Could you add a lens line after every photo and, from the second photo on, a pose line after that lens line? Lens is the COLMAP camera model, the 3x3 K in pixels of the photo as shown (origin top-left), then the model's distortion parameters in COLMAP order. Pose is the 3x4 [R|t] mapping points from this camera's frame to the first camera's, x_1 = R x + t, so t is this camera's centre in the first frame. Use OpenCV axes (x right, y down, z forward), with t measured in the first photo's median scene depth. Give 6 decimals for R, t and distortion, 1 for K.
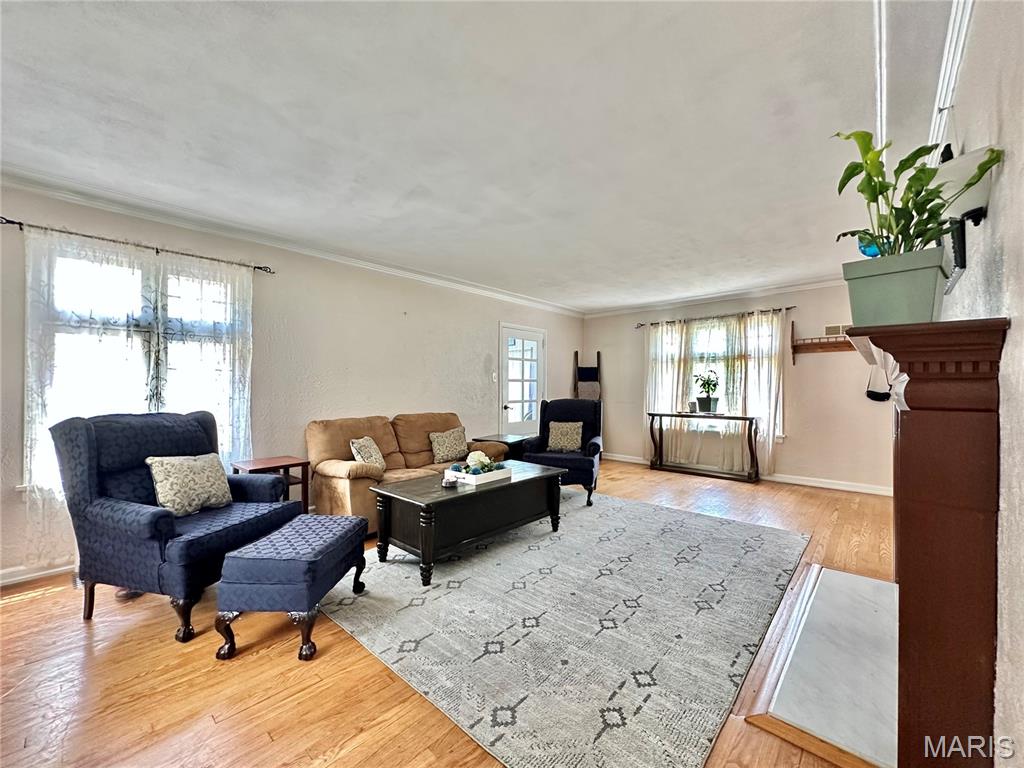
lens RADIAL K [[407.9, 0, 512.6], [0, 407.9, 384.4], [0, 0, 1]] dist [-0.001640, 0.000584]
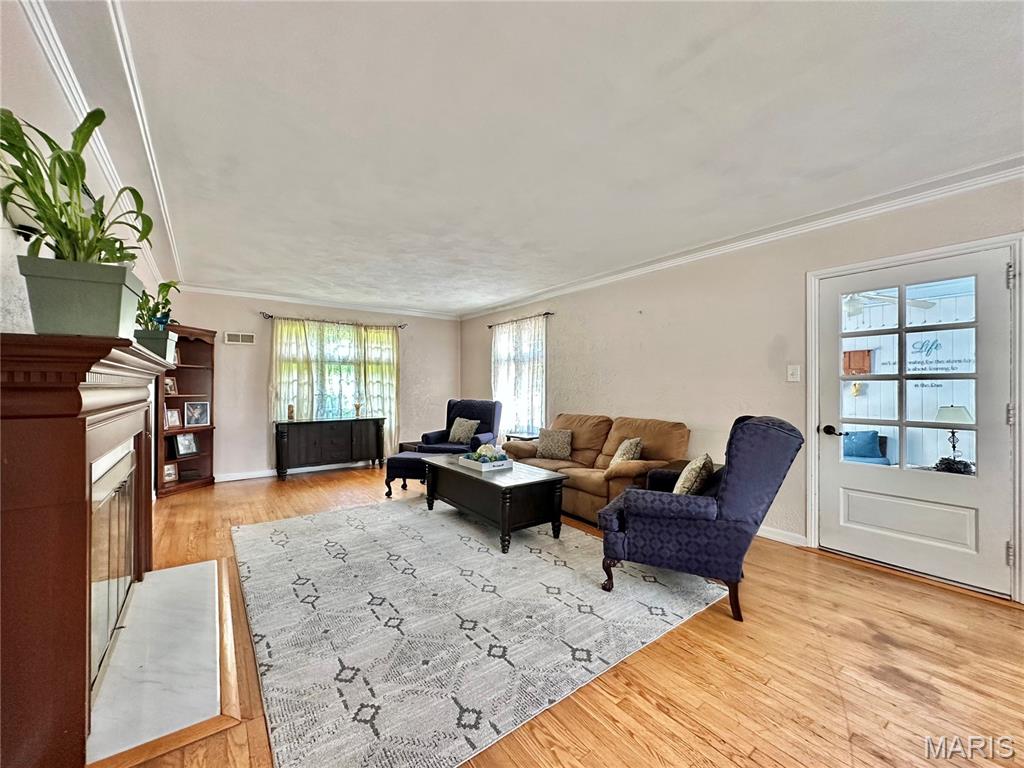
lens RADIAL K [[407.9, 0, 512.6], [0, 407.9, 384.4], [0, 0, 1]] dist [-0.001640, 0.000584]
pose [[-0.184691, 0.003622, -0.982790, 0.633330], [0.006971, 0.999973, 0.002375, -0.007086], [0.982772, -0.006412, -0.184711, 0.766577]]
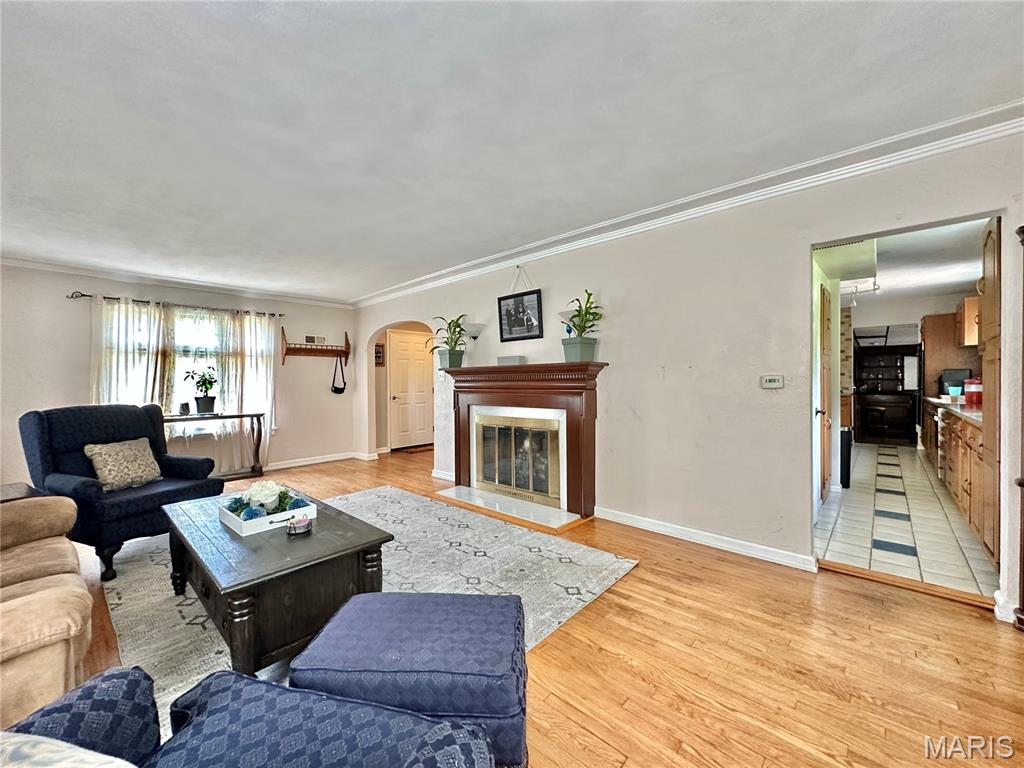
lens RADIAL K [[407.9, 0, 512.6], [0, 407.9, 384.4], [0, 0, 1]] dist [-0.001640, 0.000584]
pose [[-0.004388, -0.007531, 0.999962, -0.449810], [0.001427, 0.999971, 0.007538, -0.000821], [-0.999989, 0.001460, -0.004377, 0.347989]]
